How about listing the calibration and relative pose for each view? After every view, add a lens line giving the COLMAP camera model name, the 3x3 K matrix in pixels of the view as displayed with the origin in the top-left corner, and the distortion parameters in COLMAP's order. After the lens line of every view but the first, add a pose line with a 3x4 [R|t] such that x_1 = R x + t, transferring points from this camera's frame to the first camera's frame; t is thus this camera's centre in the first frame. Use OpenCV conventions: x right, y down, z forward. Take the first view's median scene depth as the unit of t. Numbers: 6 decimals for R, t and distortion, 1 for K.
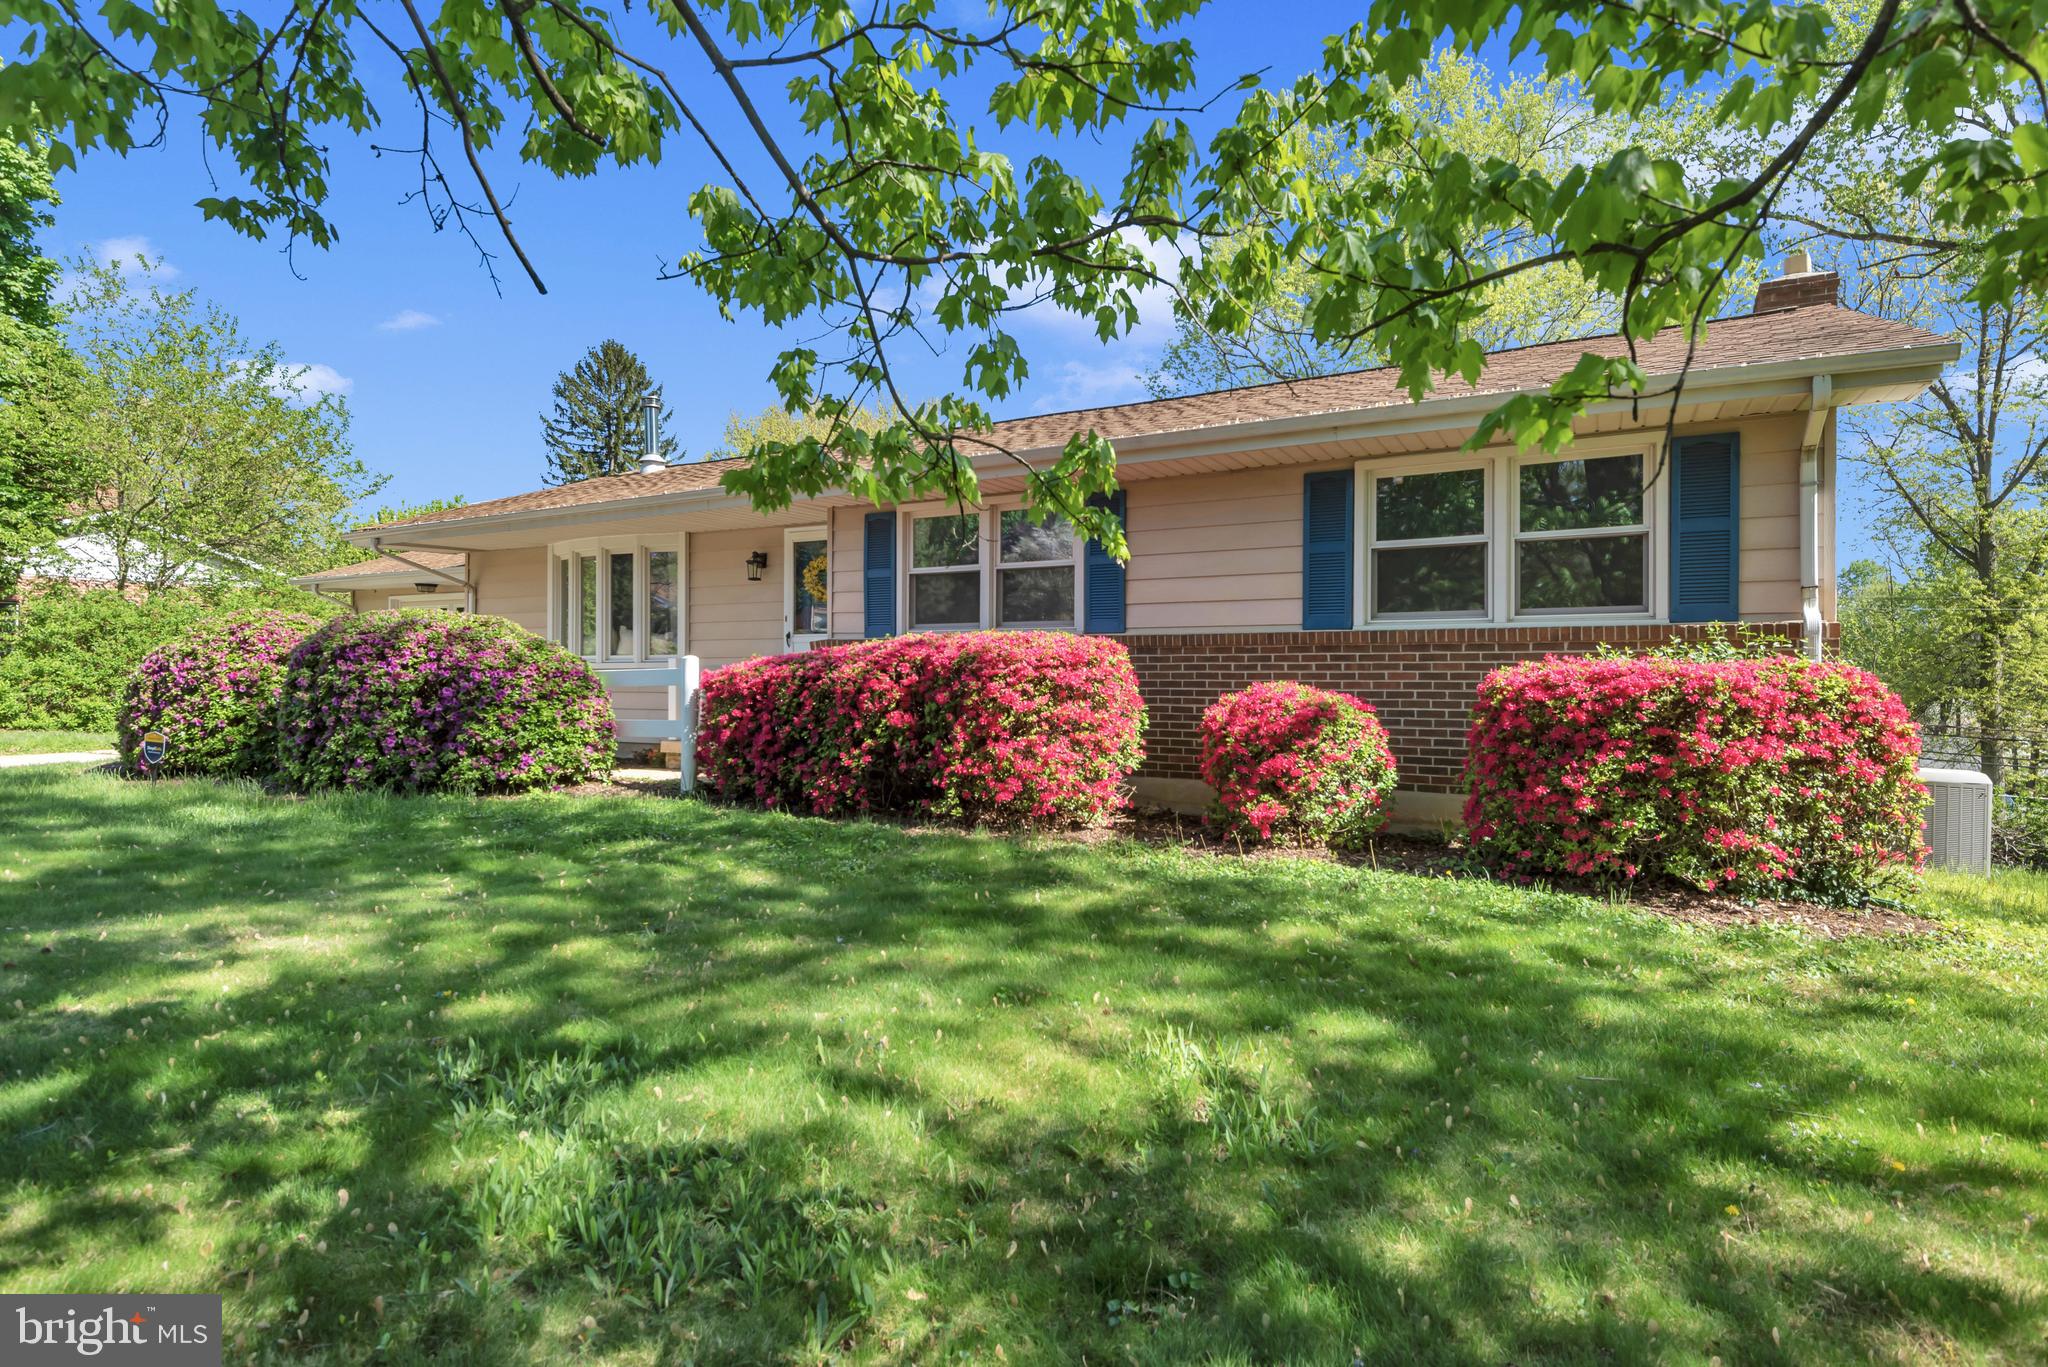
lens RADIAL K [[1122.1, 0, 1012.8], [0, 1122.1, 686.4], [0, 0, 1]] dist [0.020153, -0.000473]
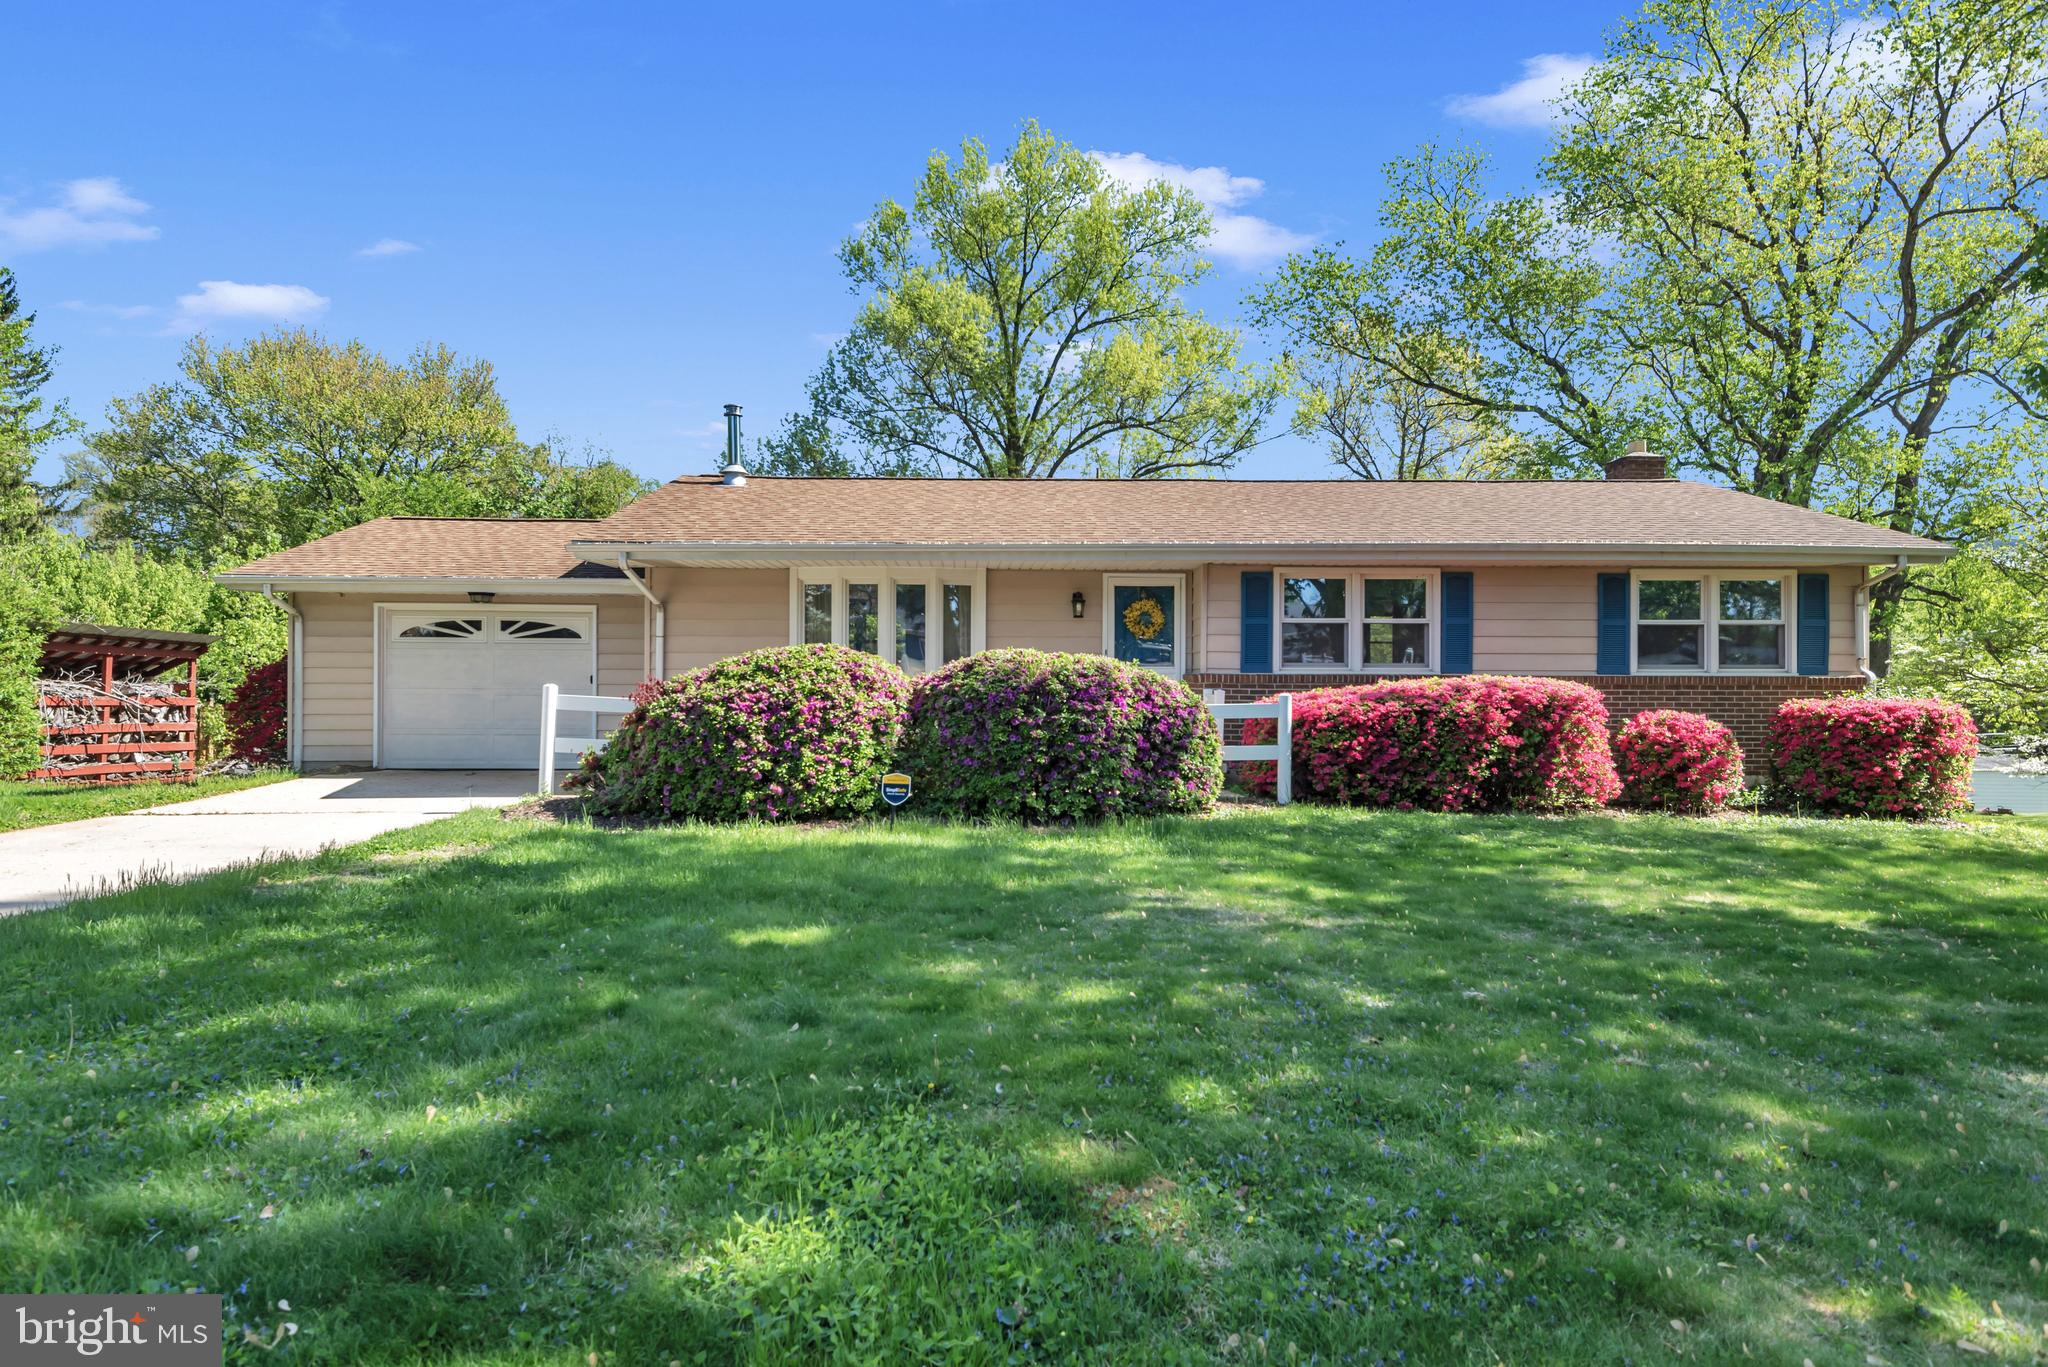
lens RADIAL K [[1122.1, 0, 1012.8], [0, 1122.1, 686.4], [0, 0, 1]] dist [0.020153, -0.000473]
pose [[0.841978, -0.004259, 0.539495, -1.362709], [0.003681, 0.999991, 0.002149, -0.043217], [-0.539499, 0.000176, 0.841986, 0.136948]]
